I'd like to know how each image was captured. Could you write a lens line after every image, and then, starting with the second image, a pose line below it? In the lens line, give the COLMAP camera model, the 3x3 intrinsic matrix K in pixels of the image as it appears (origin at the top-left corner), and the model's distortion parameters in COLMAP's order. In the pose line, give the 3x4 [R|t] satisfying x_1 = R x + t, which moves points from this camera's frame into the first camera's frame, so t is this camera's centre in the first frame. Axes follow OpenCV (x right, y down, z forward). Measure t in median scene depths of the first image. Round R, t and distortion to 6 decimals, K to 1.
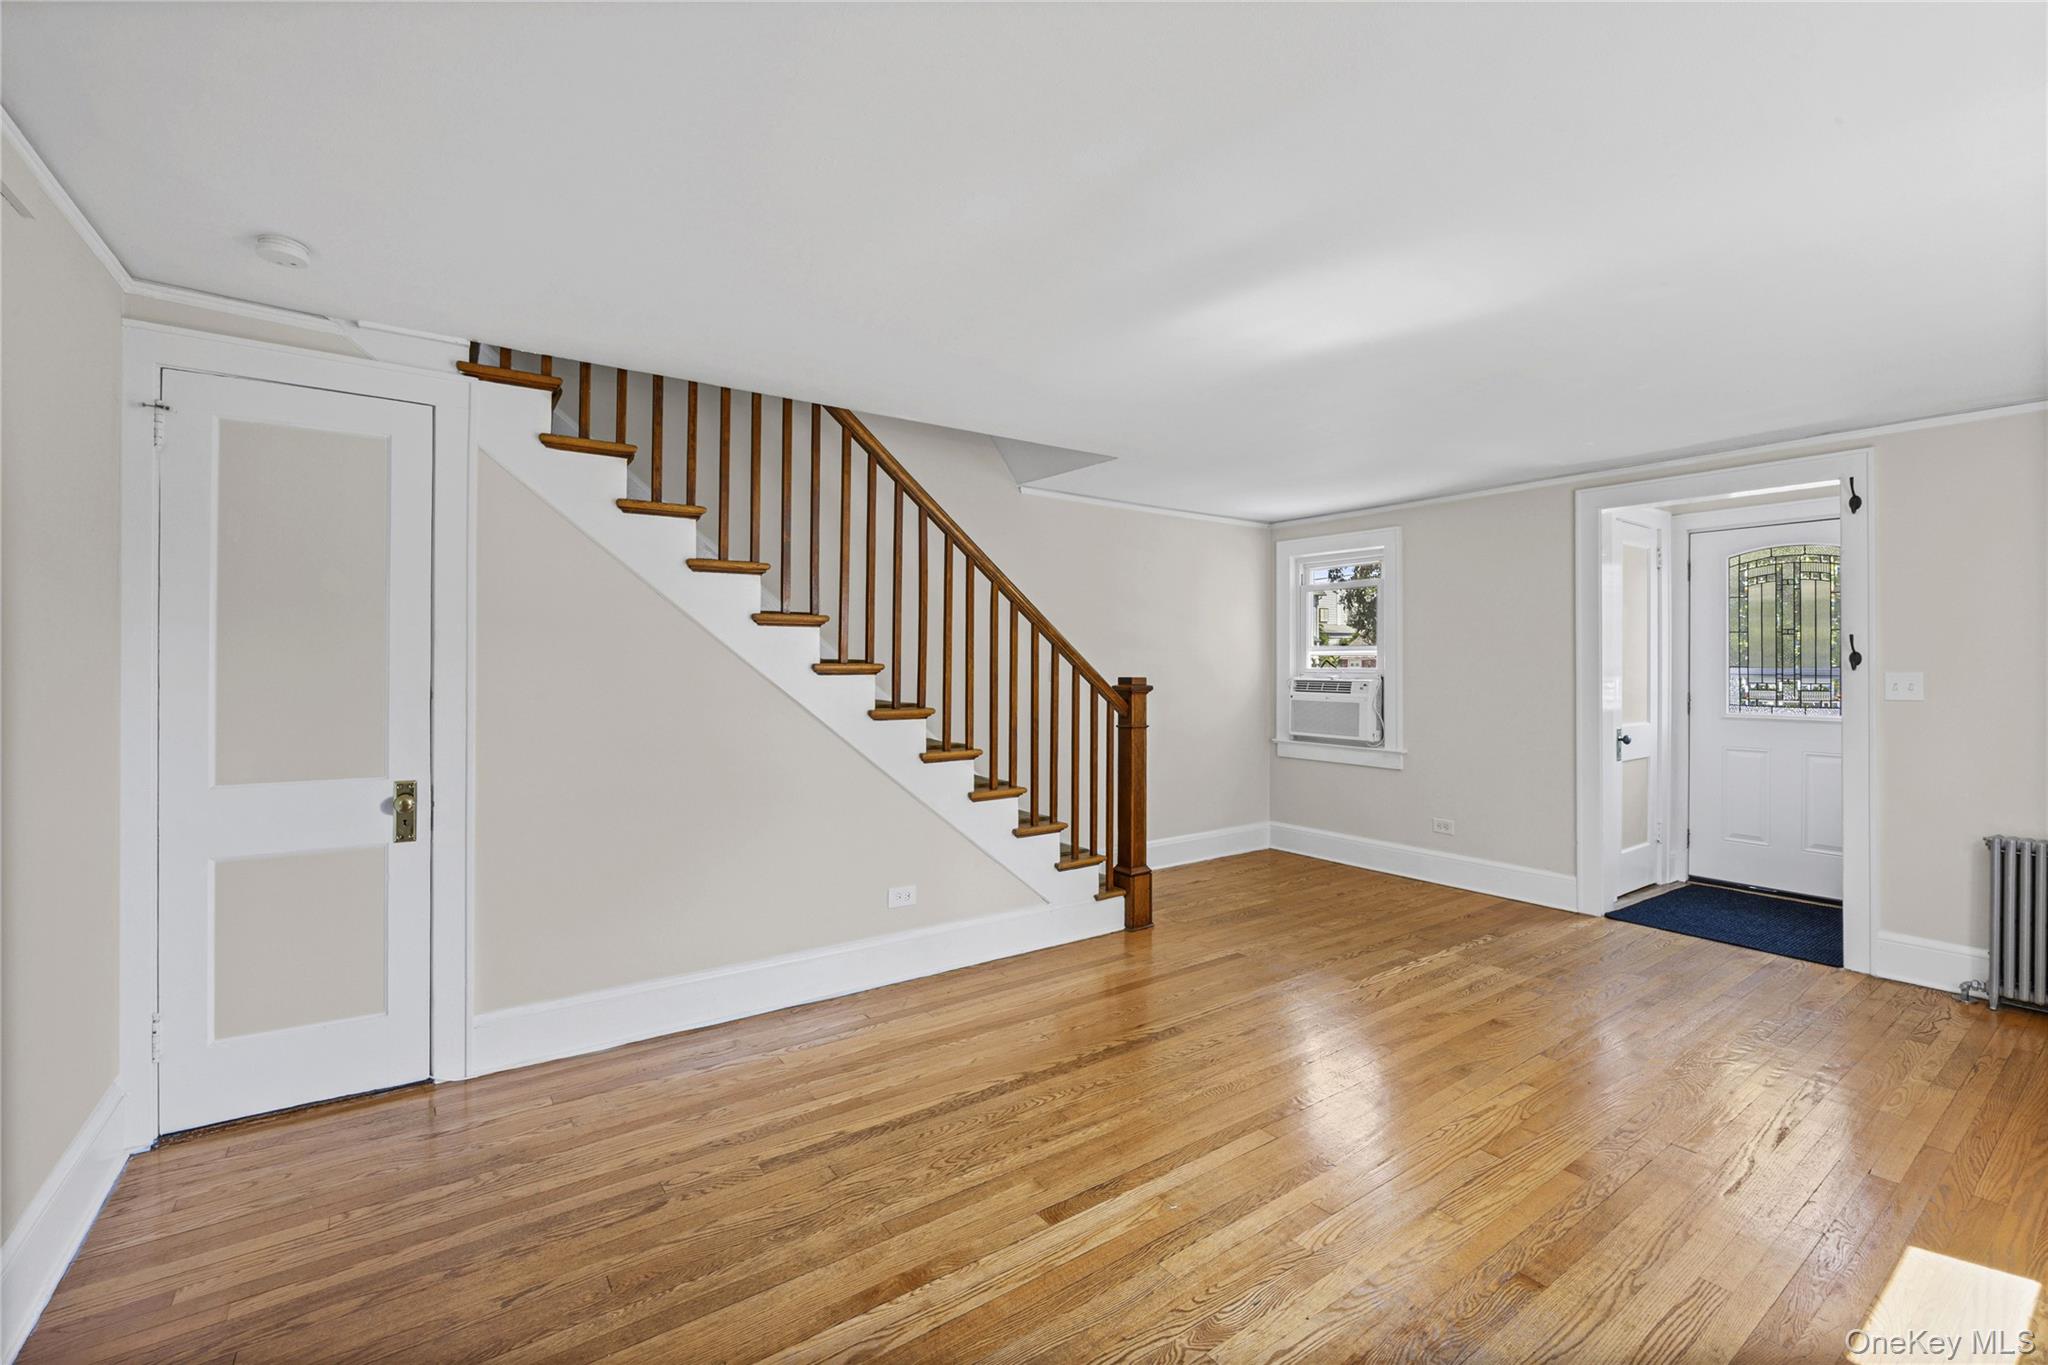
lens RADIAL K [[886.4, 0, 1026.4], [0, 886.4, 668.4], [0, 0, 1]] dist [-0.009672, -0.000185]
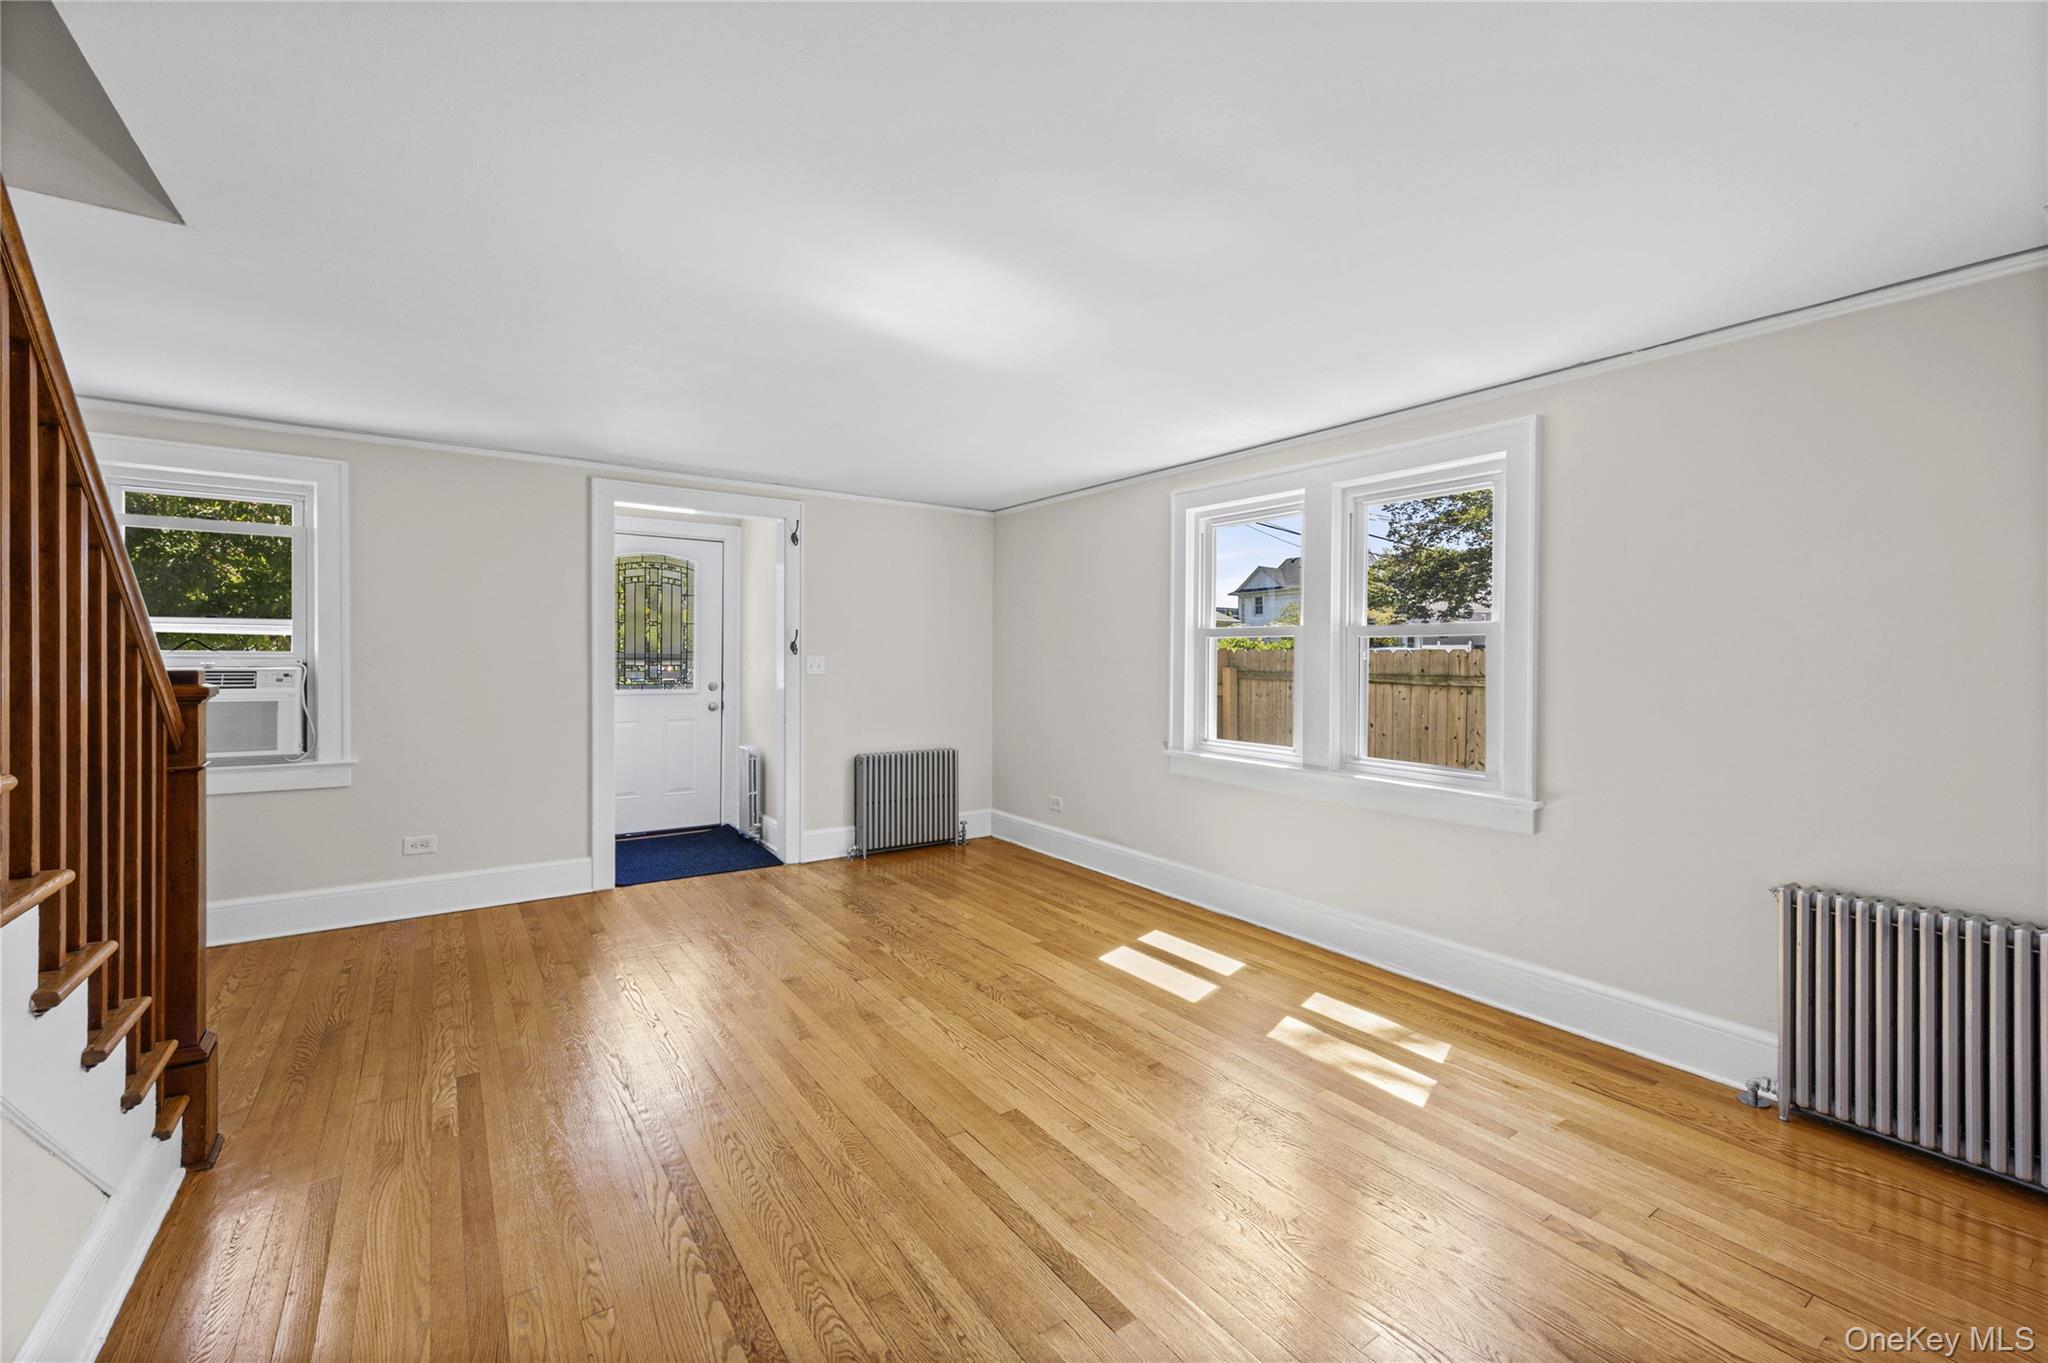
lens RADIAL K [[836.7, 0, 1026.6], [0, 836.7, 670.9], [0, 0, 1]] dist [0.014094, -0.000362]
pose [[0.003137, -0.020474, 0.999785, -0.397074], [-0.004809, 0.999779, 0.020489, -0.001736], [-0.999984, -0.004872, 0.003038, 0.573399]]
